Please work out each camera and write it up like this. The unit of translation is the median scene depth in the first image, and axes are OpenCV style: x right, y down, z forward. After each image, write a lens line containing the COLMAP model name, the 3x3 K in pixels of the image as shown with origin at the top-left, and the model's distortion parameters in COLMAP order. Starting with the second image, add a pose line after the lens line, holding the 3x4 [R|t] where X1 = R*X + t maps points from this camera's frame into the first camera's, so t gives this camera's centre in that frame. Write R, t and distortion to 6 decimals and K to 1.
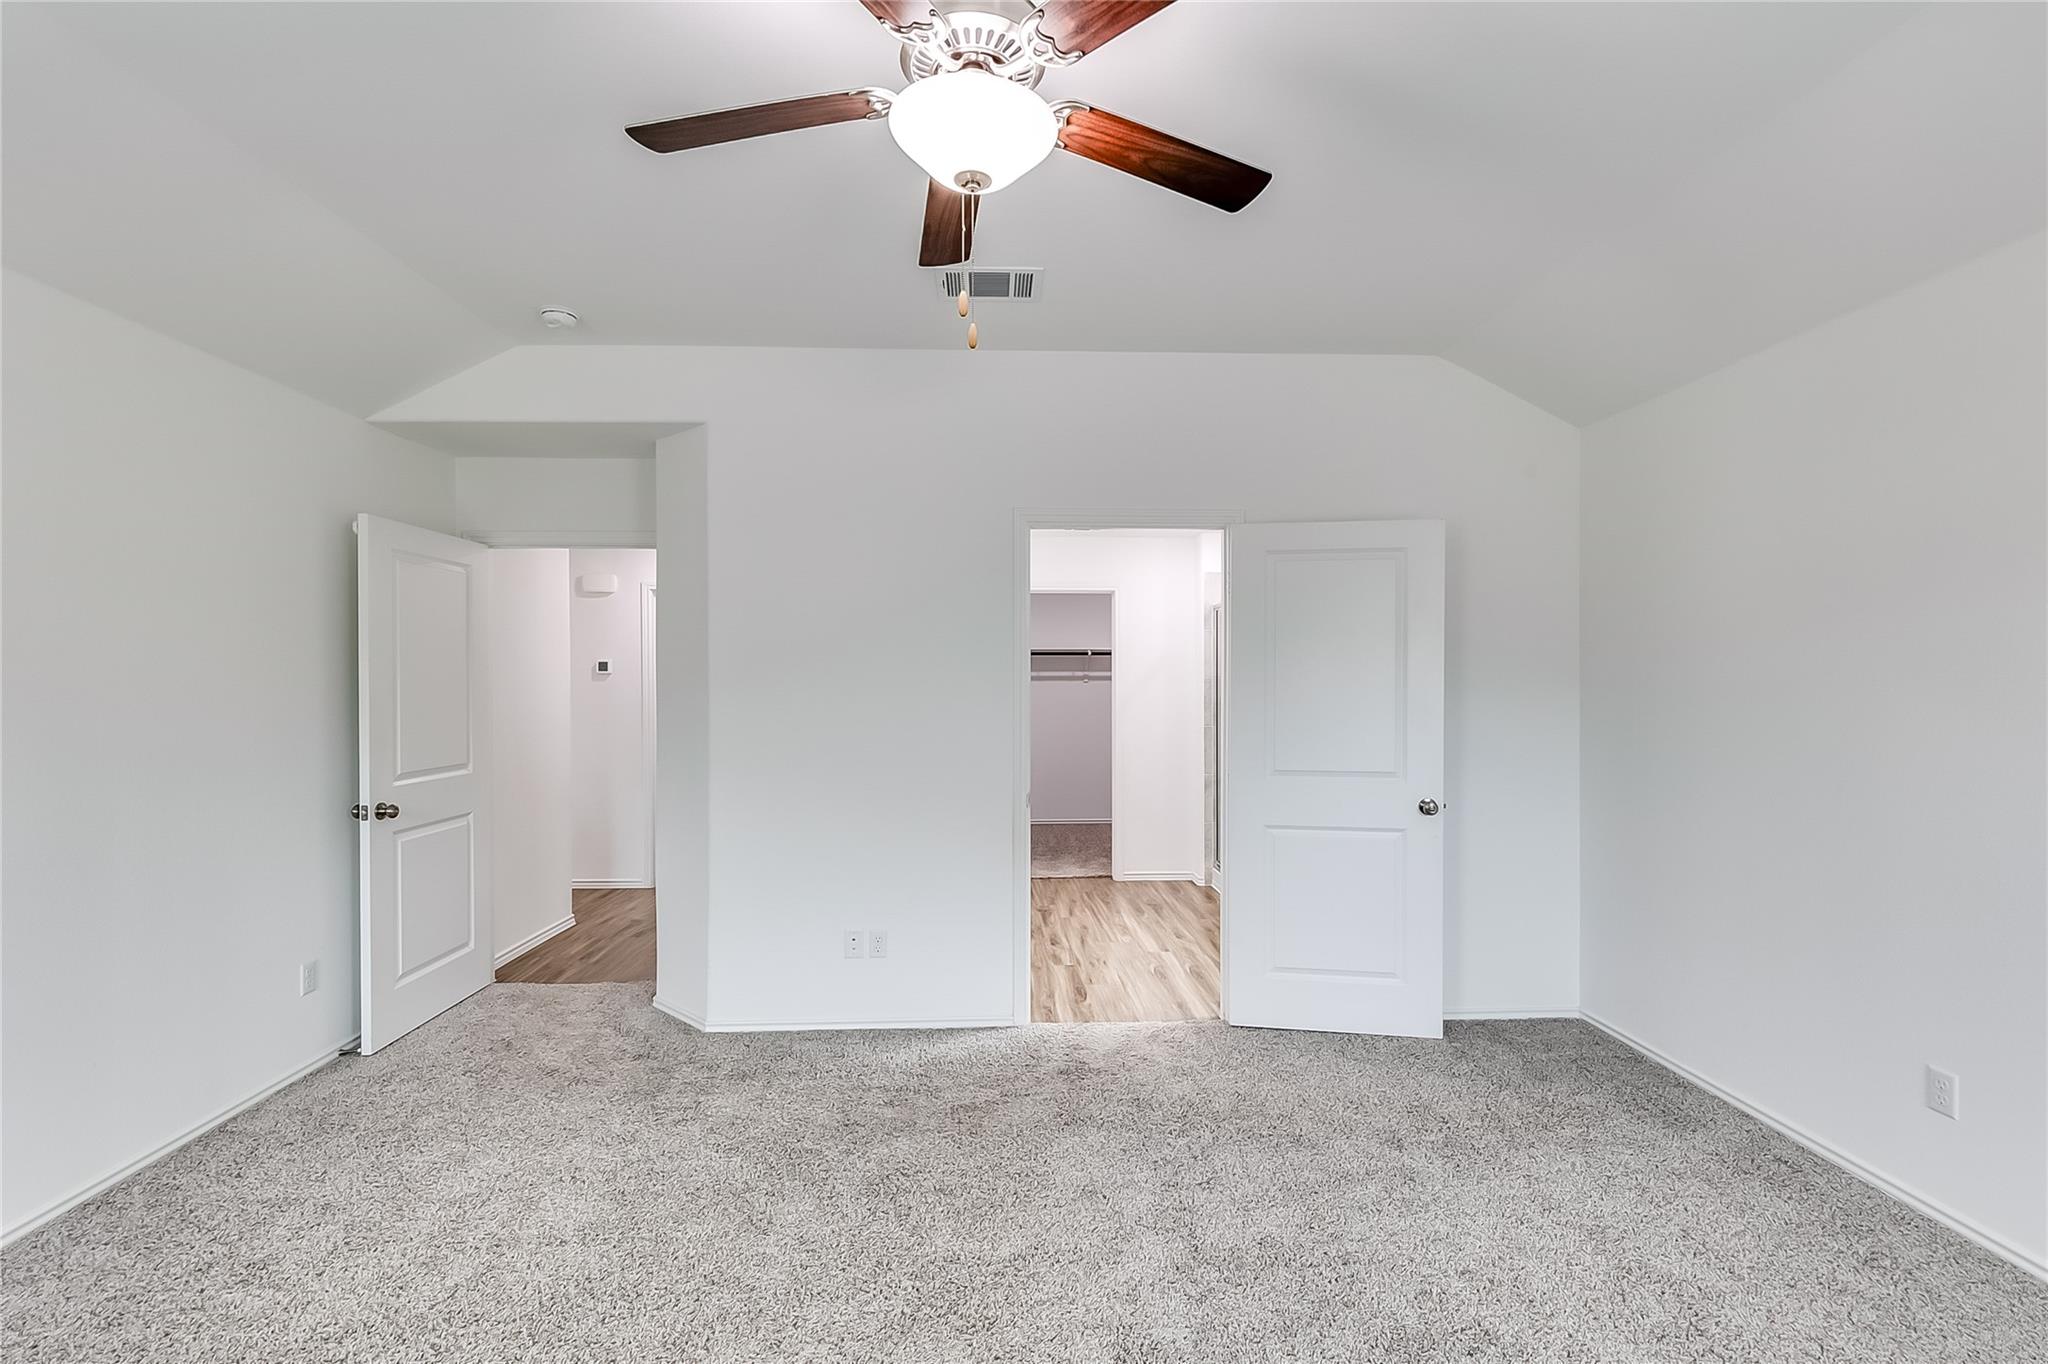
lens RADIAL K [[919.4, 0, 1022.7], [0, 919.4, 685.9], [0, 0, 1]] dist [0.000544, 0.000020]
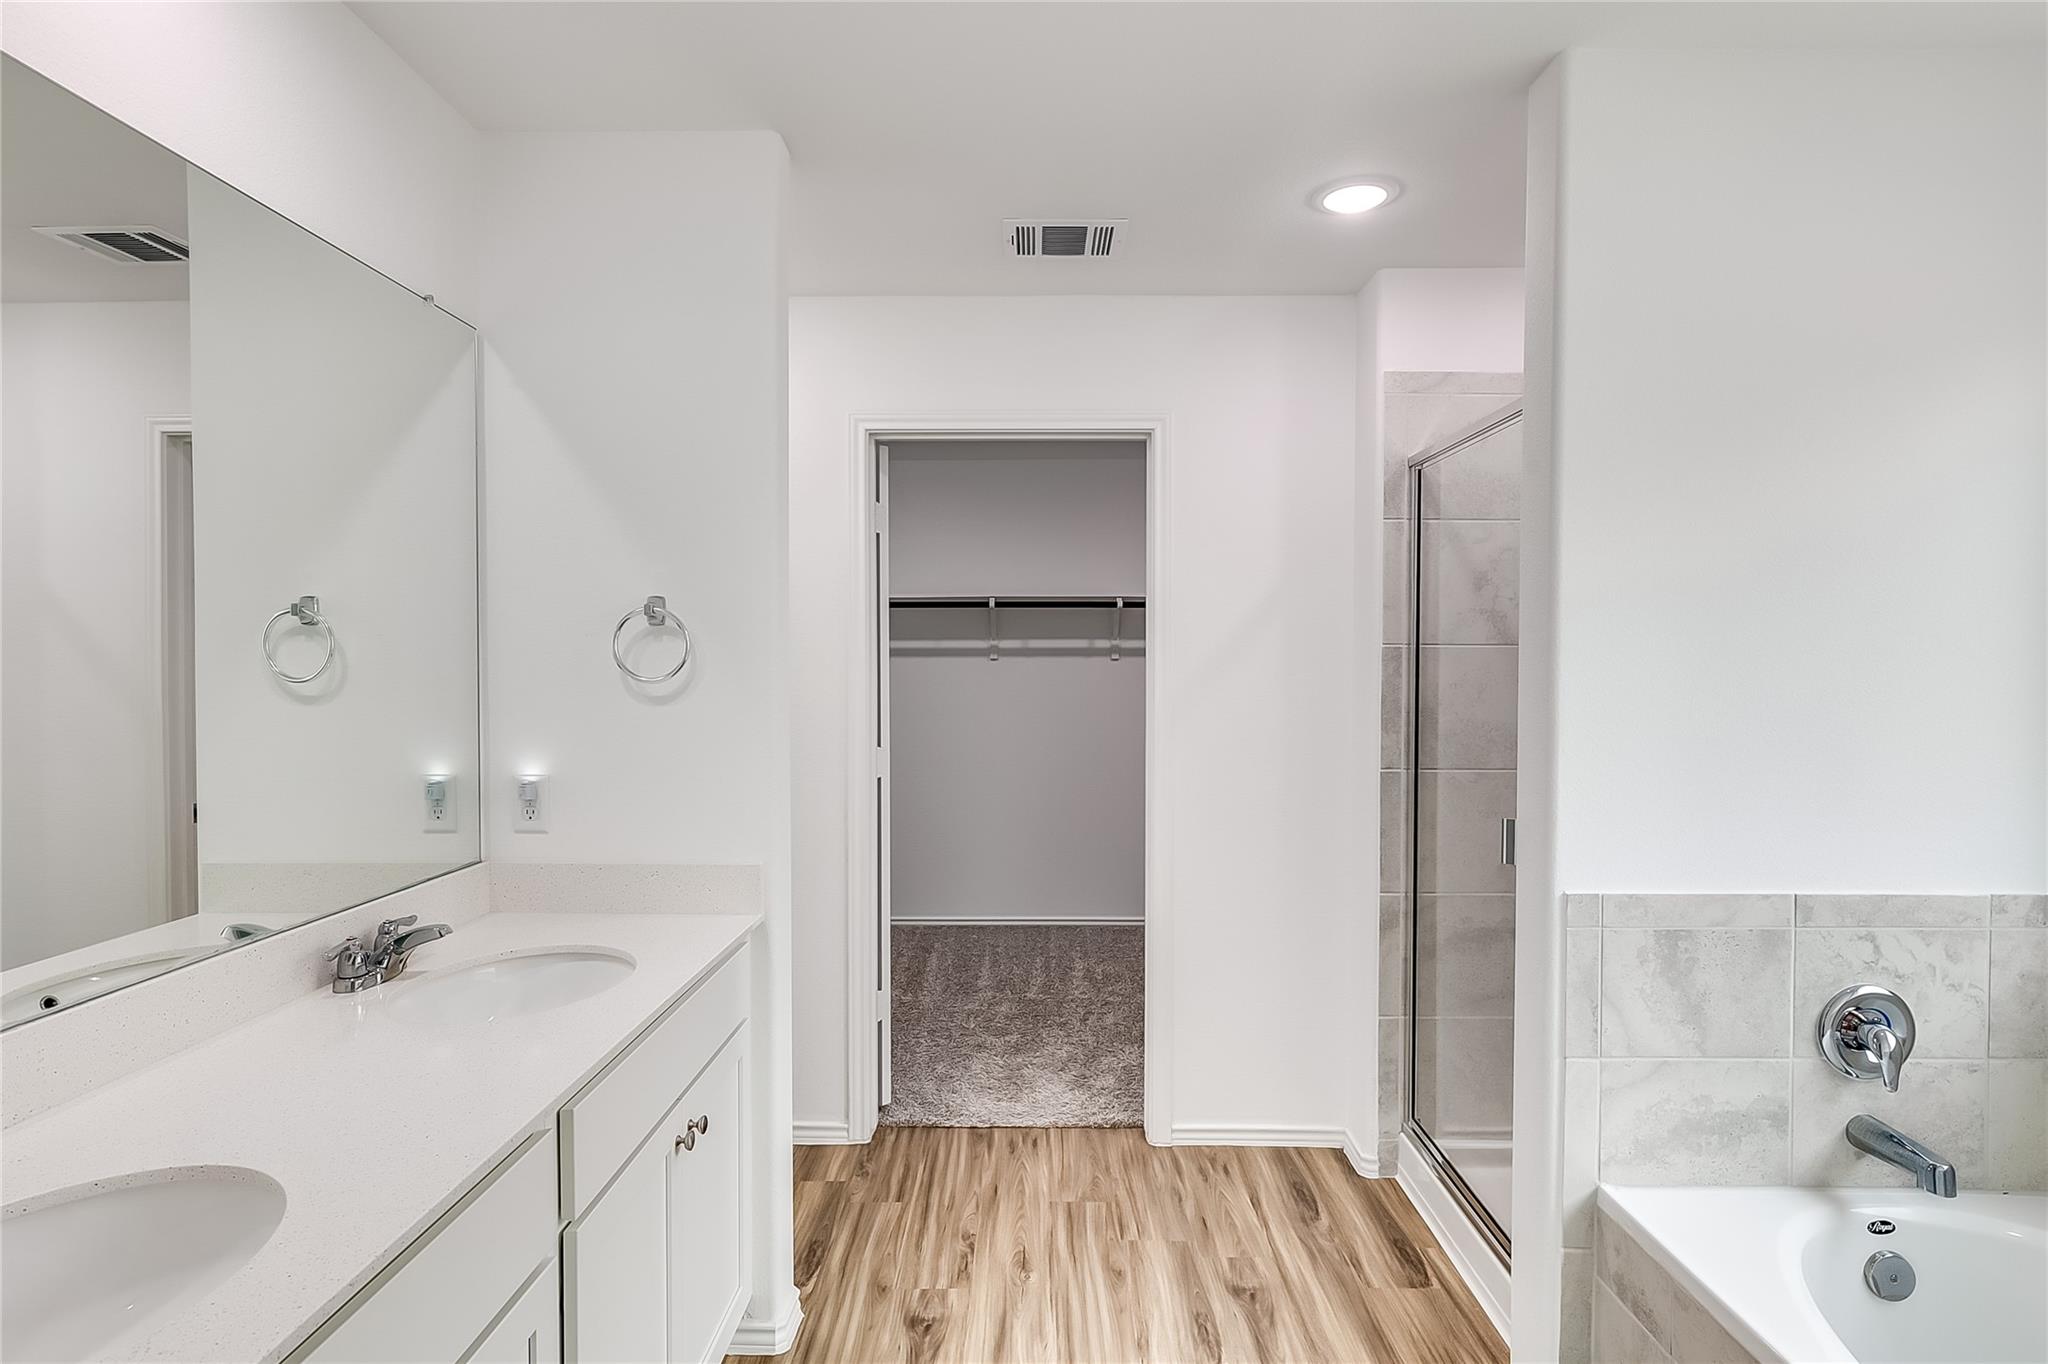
lens RADIAL K [[919.4, 0, 1021.2], [0, 919.4, 676.8], [0, 0, 1]] dist [0.000544, 0.000020]
pose [[0.995779, -0.002843, -0.091742, 0.080123], [0.004796, 0.999766, 0.021072, -0.006684], [0.091661, -0.021423, 0.995560, 0.583560]]
